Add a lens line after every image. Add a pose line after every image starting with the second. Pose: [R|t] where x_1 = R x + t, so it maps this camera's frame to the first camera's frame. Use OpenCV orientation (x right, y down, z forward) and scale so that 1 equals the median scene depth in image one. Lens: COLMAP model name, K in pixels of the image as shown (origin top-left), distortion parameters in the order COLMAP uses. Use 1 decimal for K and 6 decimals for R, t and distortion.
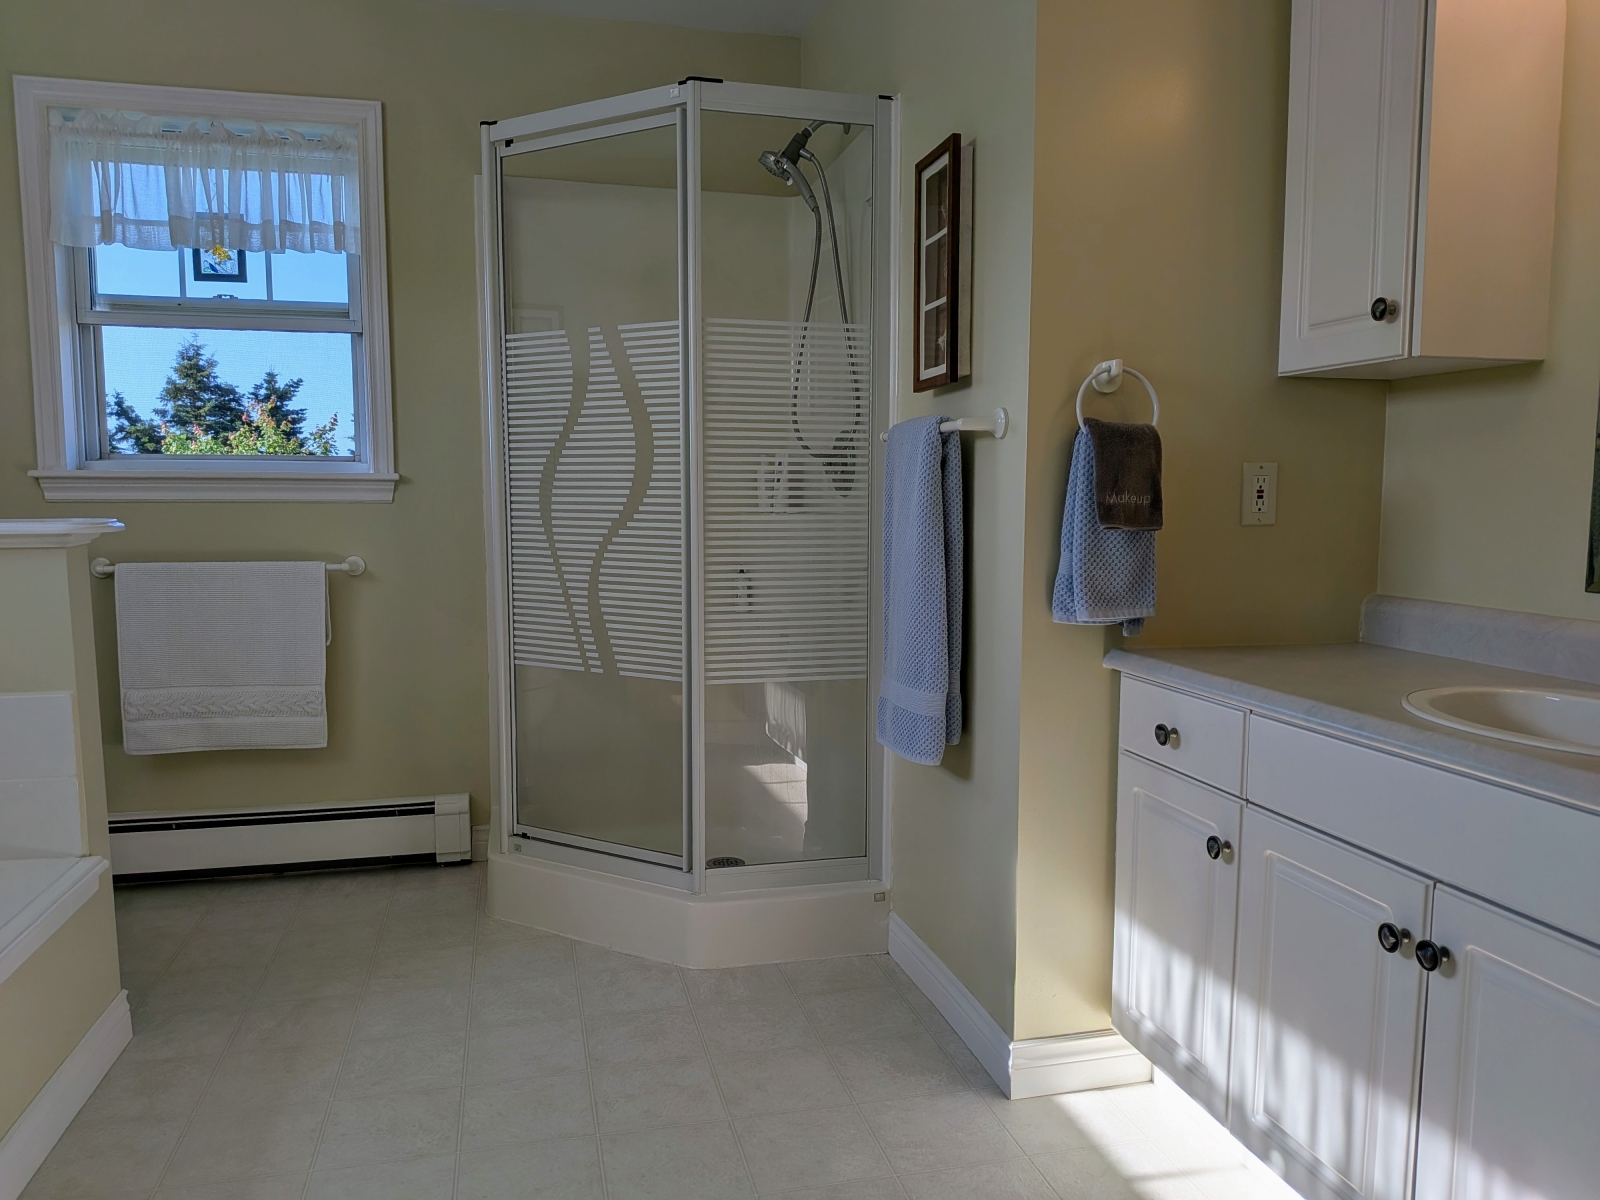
lens RADIAL K [[1174.3, 0, 799.5], [0, 1174.3, 604.0], [0, 0, 1]] dist [-0.002318, -0.003550]
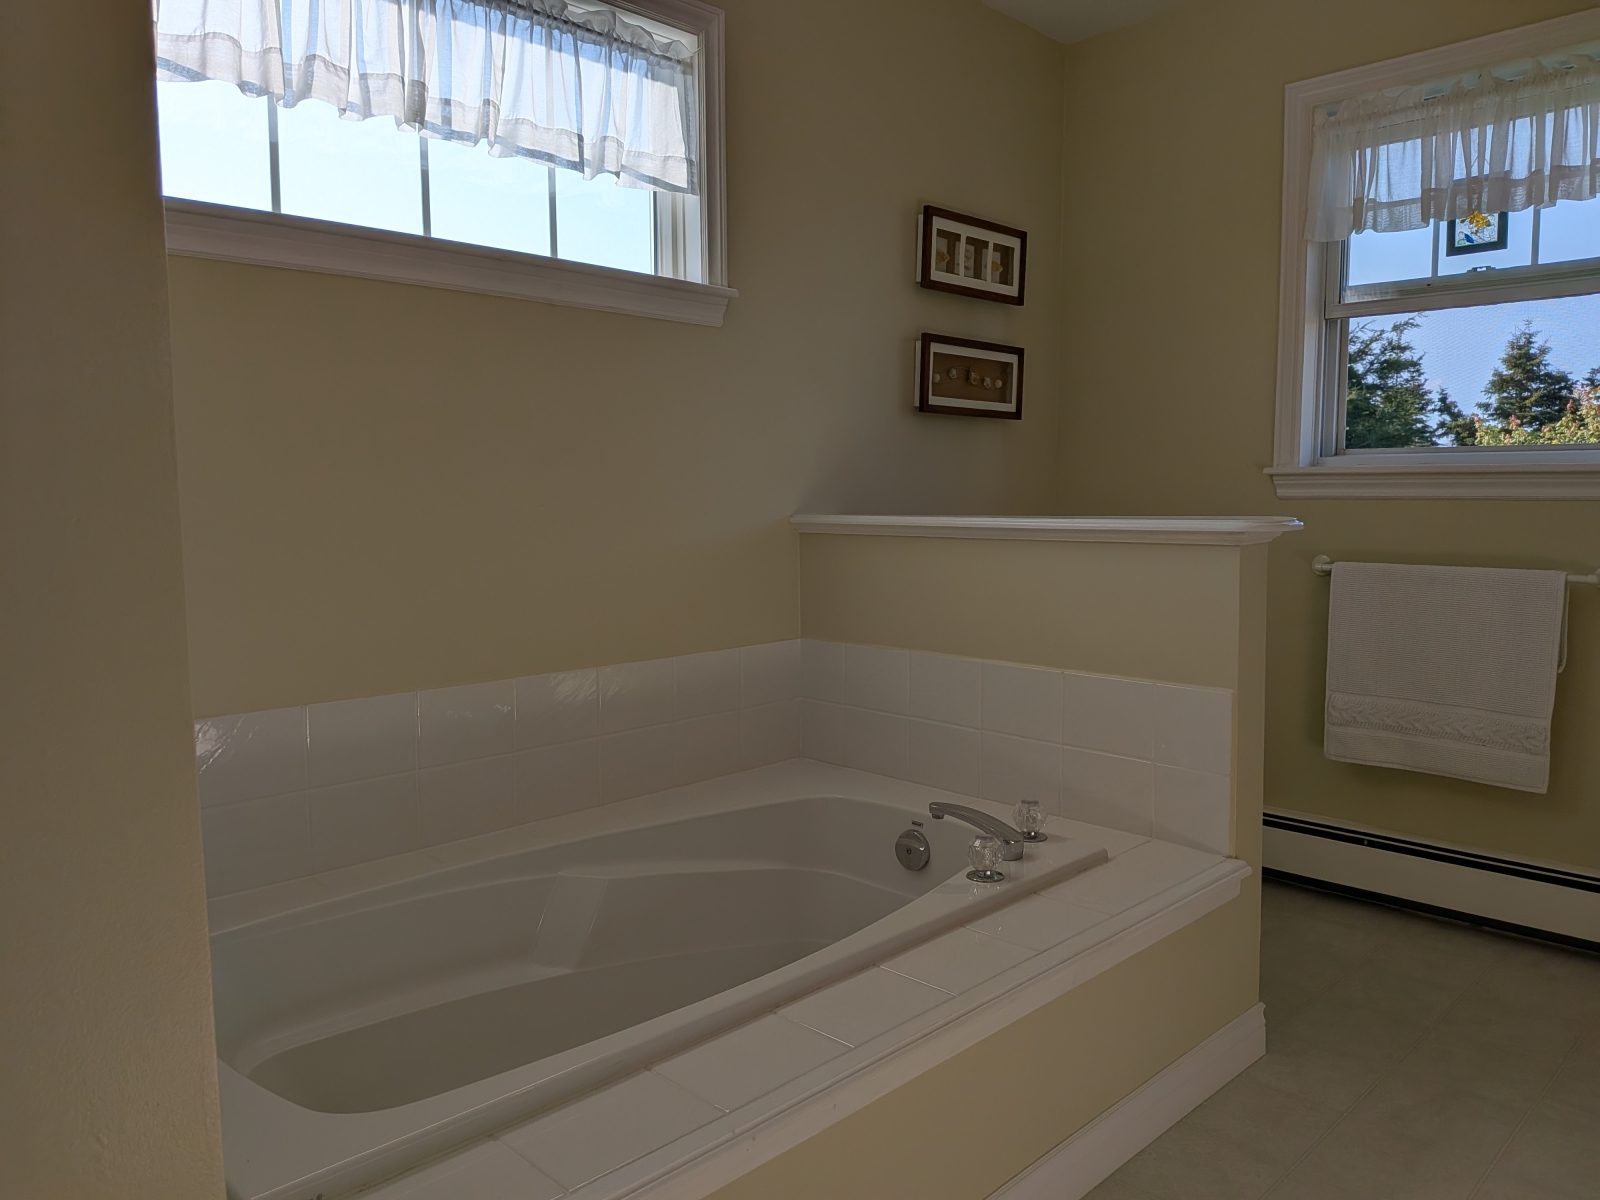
lens RADIAL K [[1174.3, 0, 801.6], [0, 1174.3, 598.1], [0, 0, 1]] dist [-0.002318, -0.003550]
pose [[0.522990, 0.075120, -0.849022, 0.016506], [-0.075925, 0.996255, 0.041378, -0.010882], [0.848950, 0.042822, 0.526735, 0.107529]]
